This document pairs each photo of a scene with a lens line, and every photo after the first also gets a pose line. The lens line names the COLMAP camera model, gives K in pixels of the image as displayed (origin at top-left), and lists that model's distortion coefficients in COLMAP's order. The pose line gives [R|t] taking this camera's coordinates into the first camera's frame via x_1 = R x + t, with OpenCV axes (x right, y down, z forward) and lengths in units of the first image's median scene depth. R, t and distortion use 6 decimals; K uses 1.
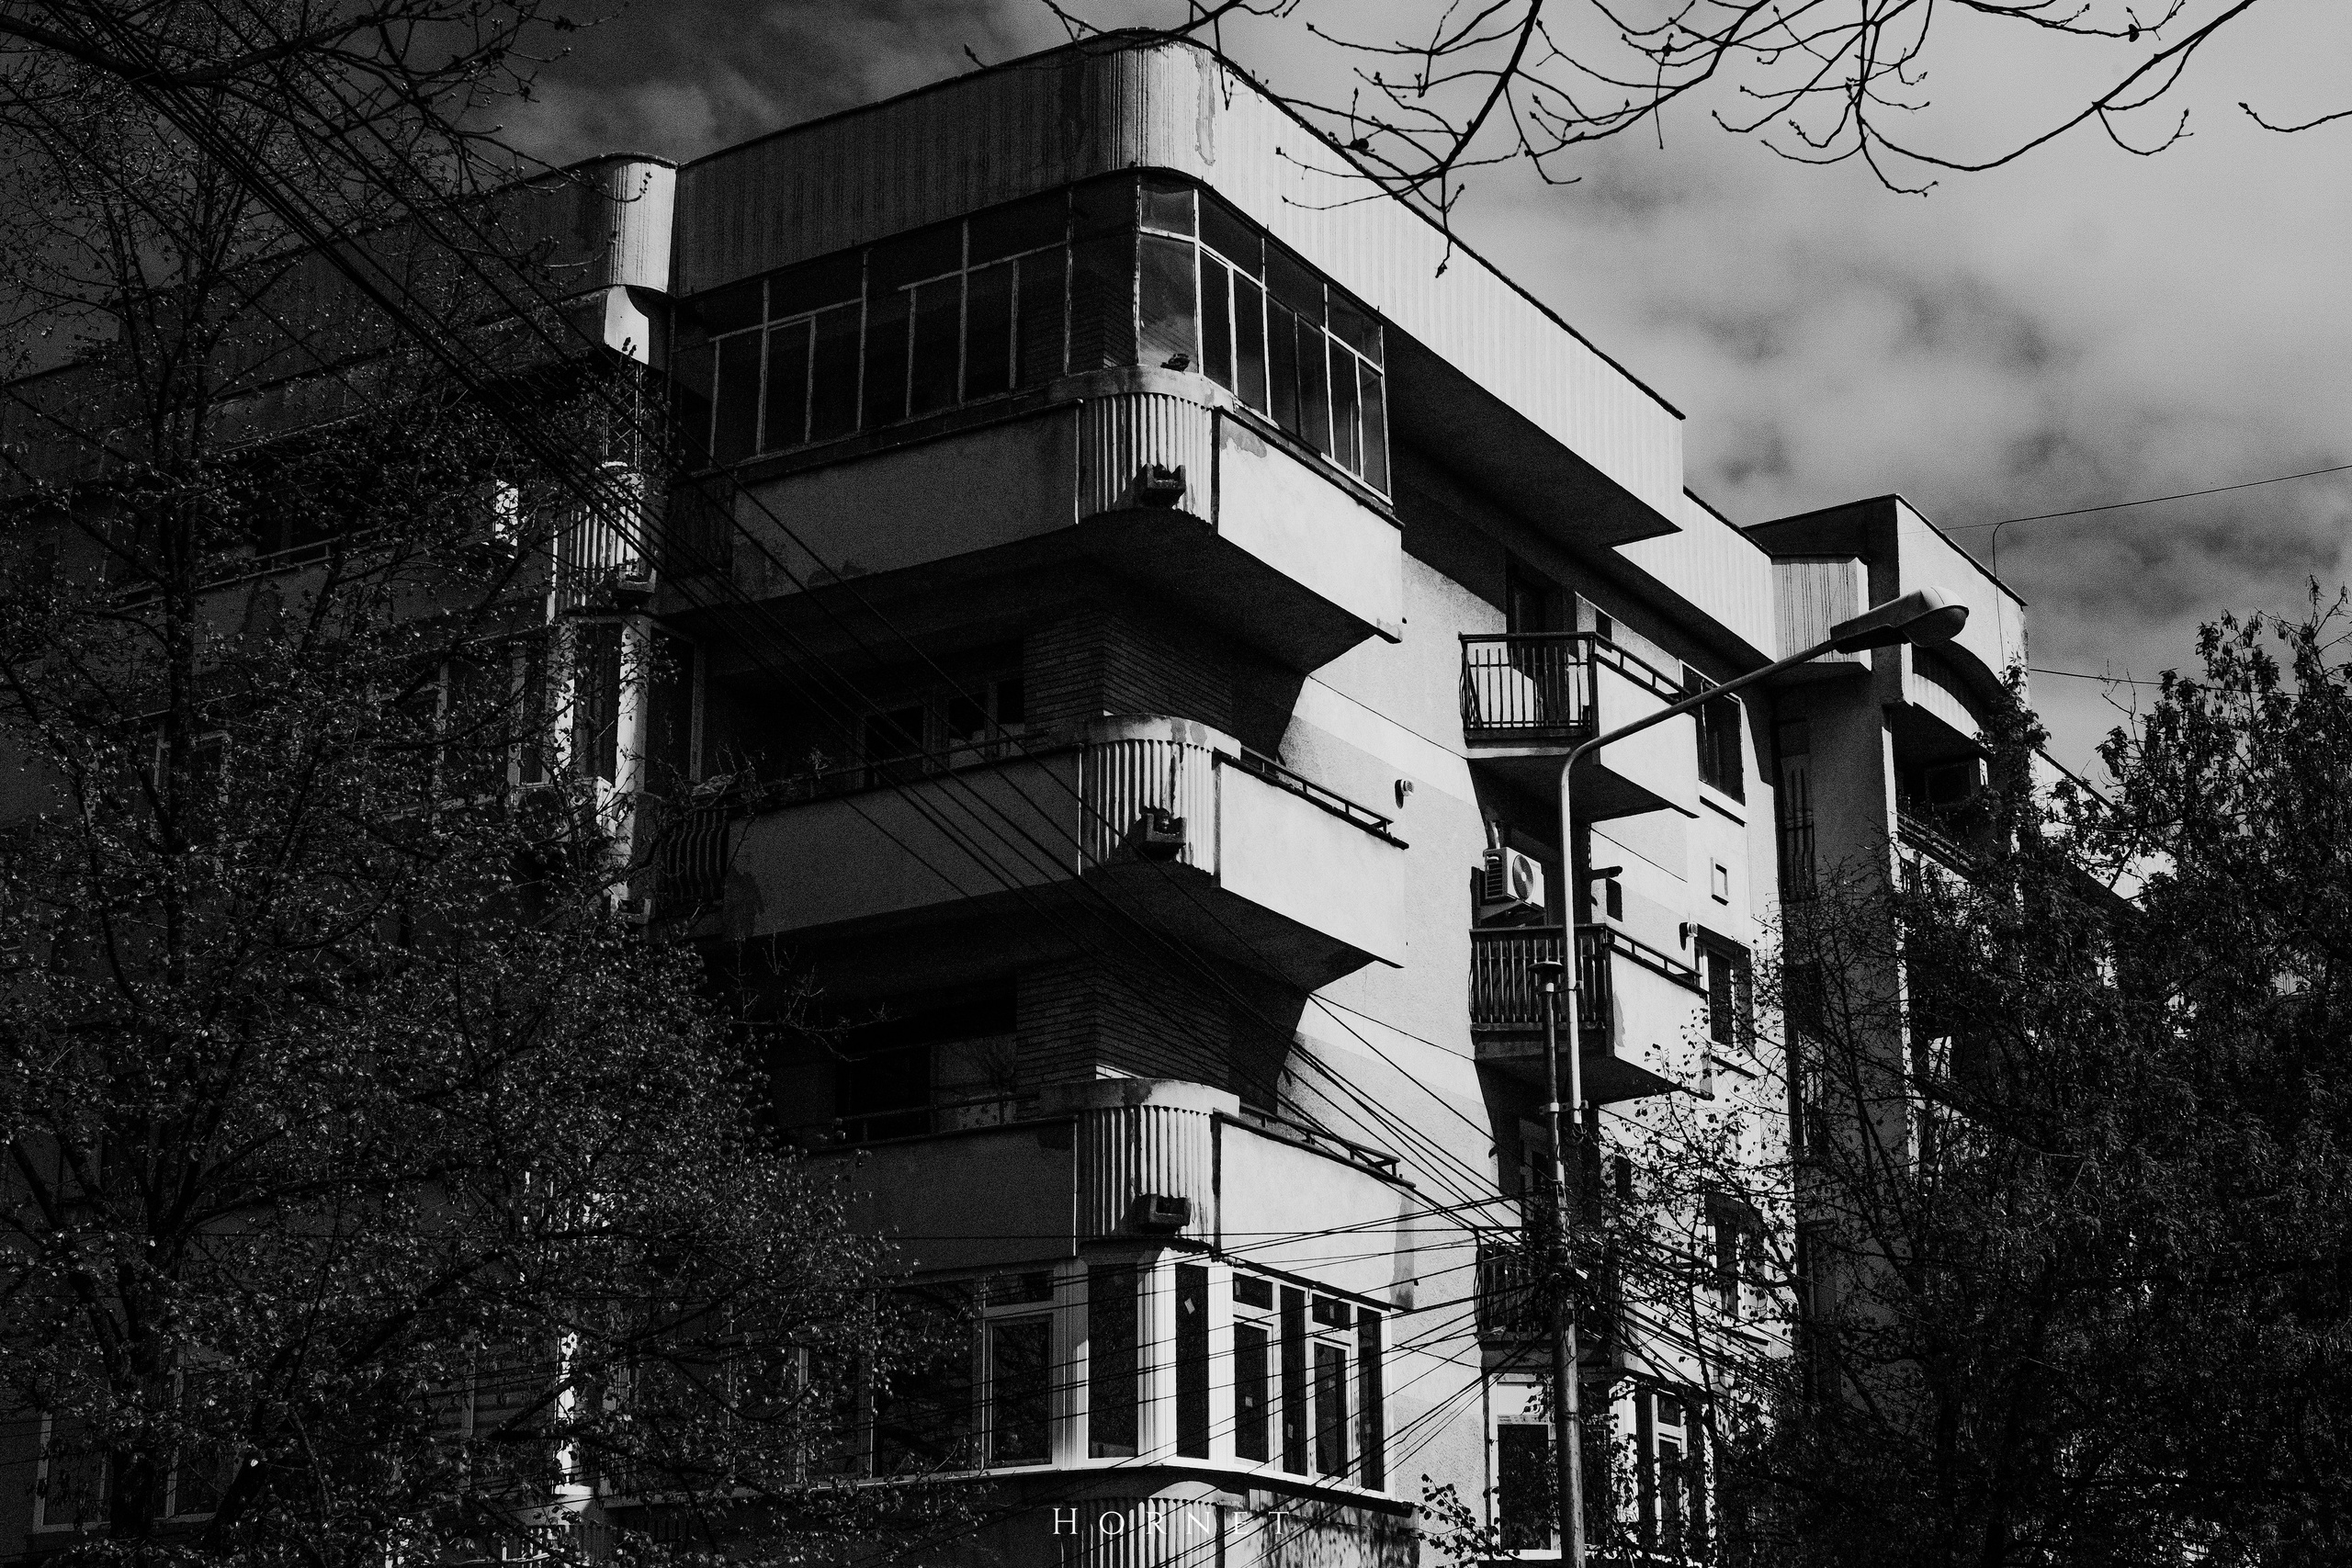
lens RADIAL K [[3672.0, 0, 1171.7], [0, 3672.0, 796.6], [0, 0, 1]] dist [-0.067326, 0.241995]
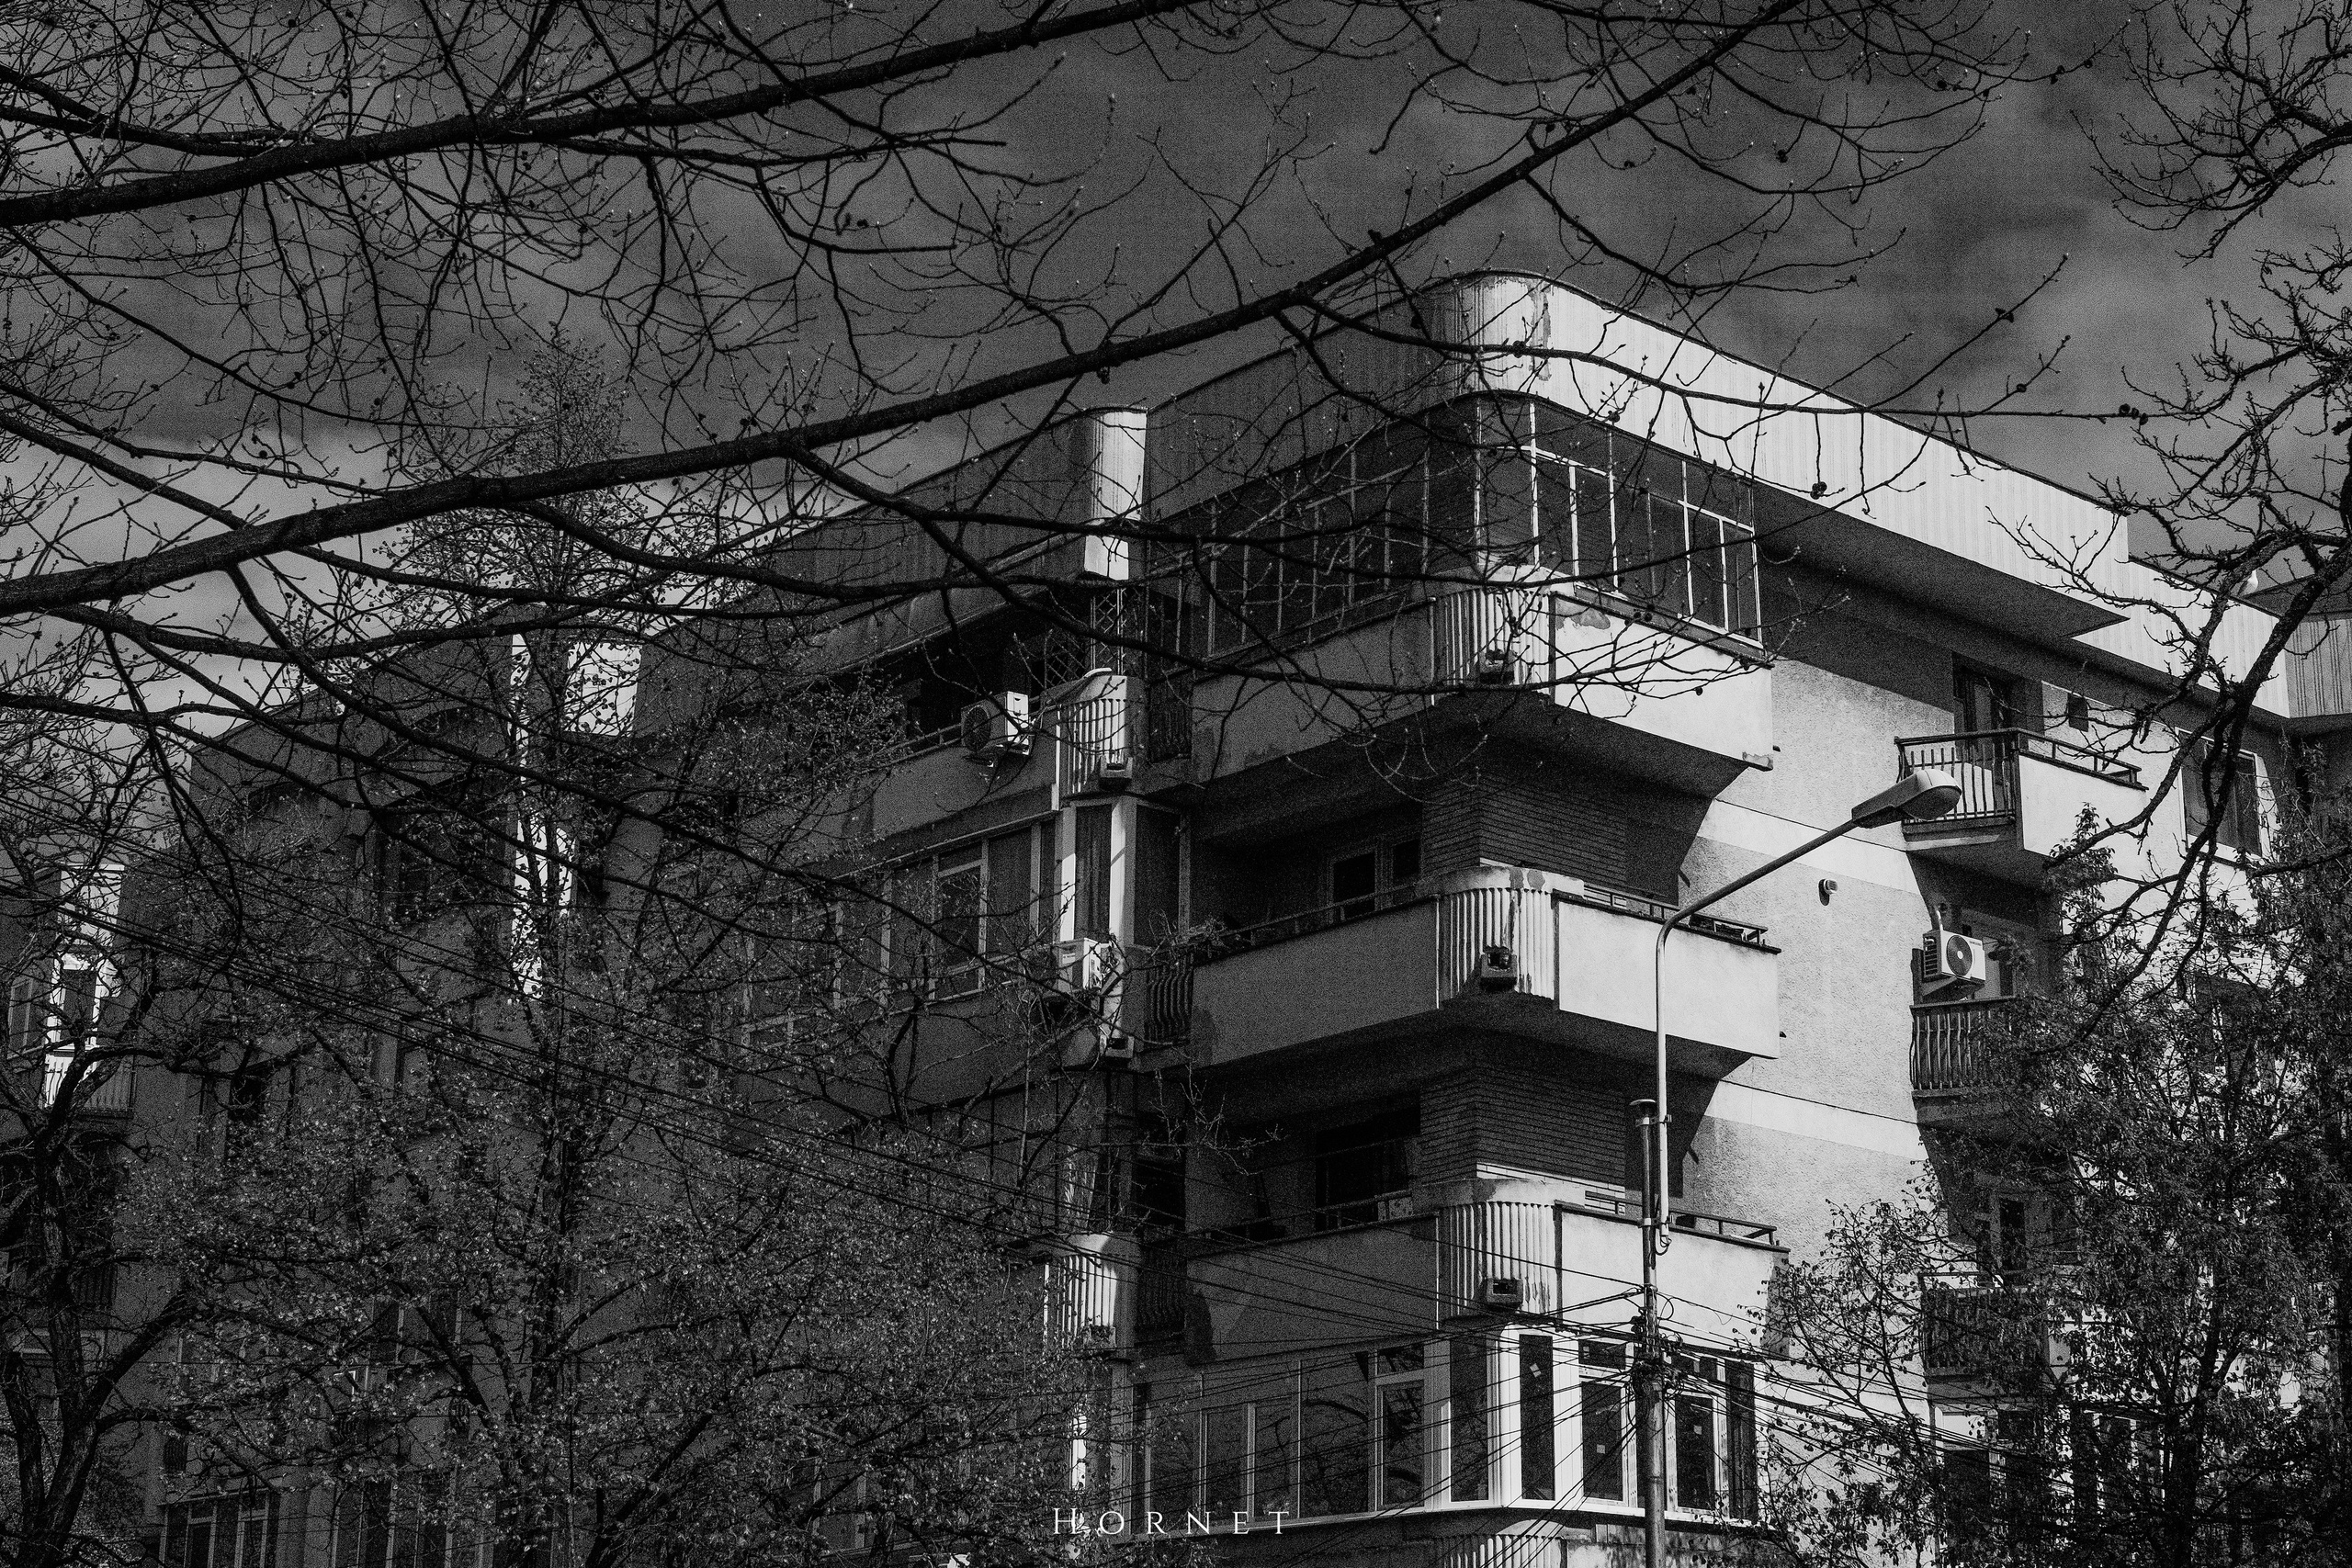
lens RADIAL K [[3672.0, 0, 1171.7], [0, 3672.0, 796.6], [0, 0, 1]] dist [-0.067326, 0.241995]
pose [[0.950488, -0.070829, -0.302581, 0.246227], [0.072902, 0.997329, -0.004455, -0.045484], [0.302089, -0.017824, 0.953113, -0.147130]]
